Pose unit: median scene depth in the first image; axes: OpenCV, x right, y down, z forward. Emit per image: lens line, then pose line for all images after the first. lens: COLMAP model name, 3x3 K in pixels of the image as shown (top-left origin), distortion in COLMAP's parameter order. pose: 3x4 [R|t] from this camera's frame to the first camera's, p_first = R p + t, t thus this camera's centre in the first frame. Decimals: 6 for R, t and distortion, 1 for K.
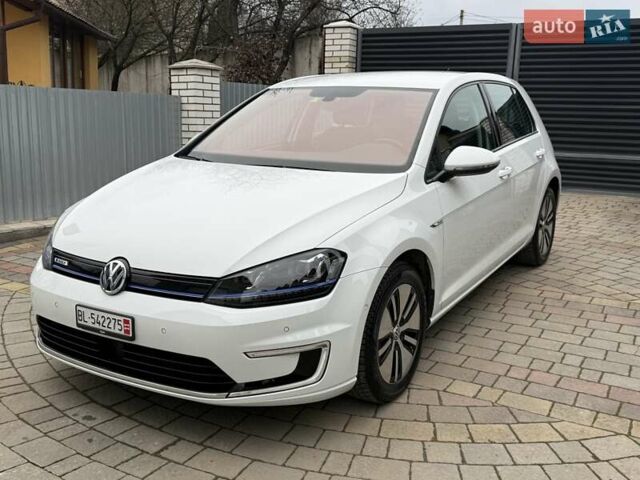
lens RADIAL K [[680.8, 0, 321.4], [0, 680.8, 240.8], [0, 0, 1]] dist [0.090267, 0.000000]
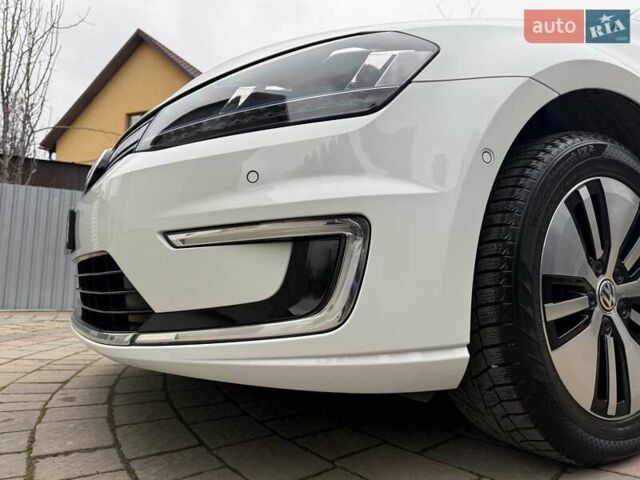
lens RADIAL K [[457.6, 0, 316.9], [0, 457.6, 239.5], [0, 0, 1]] dist [0.029766, -0.033785]
pose [[0.875047, -0.049684, -0.481481, 0.091455], [-0.091600, 0.959746, -0.265511, 0.192373], [0.475292, 0.276439, 0.835272, 0.657439]]
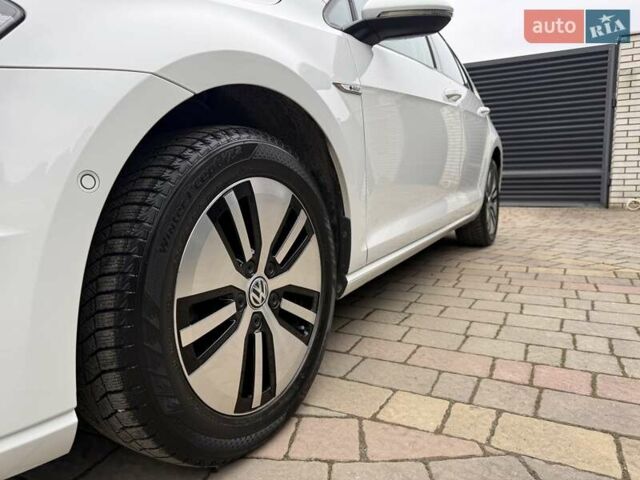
lens RADIAL K [[457.6, 0, 324.3], [0, 457.6, 236.9], [0, 0, 1]] dist [0.029766, -0.033785]
pose [[0.998959, -0.030270, 0.034116, 0.142526], [0.033410, 0.994861, -0.095574, 0.127903], [-0.031047, 0.096614, 0.994838, 0.695920]]
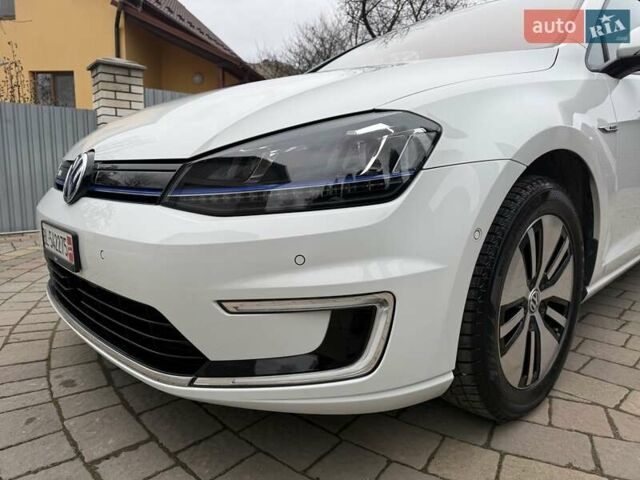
lens RADIAL K [[457.6, 0, 319.5], [0, 457.6, 243.2], [0, 0, 1]] dist [0.029766, -0.033785]
pose [[0.959683, 0.035950, -0.278776, 0.042707], [-0.044727, 0.998682, -0.025184, 0.102959], [0.277503, 0.036638, 0.960026, 0.567713]]
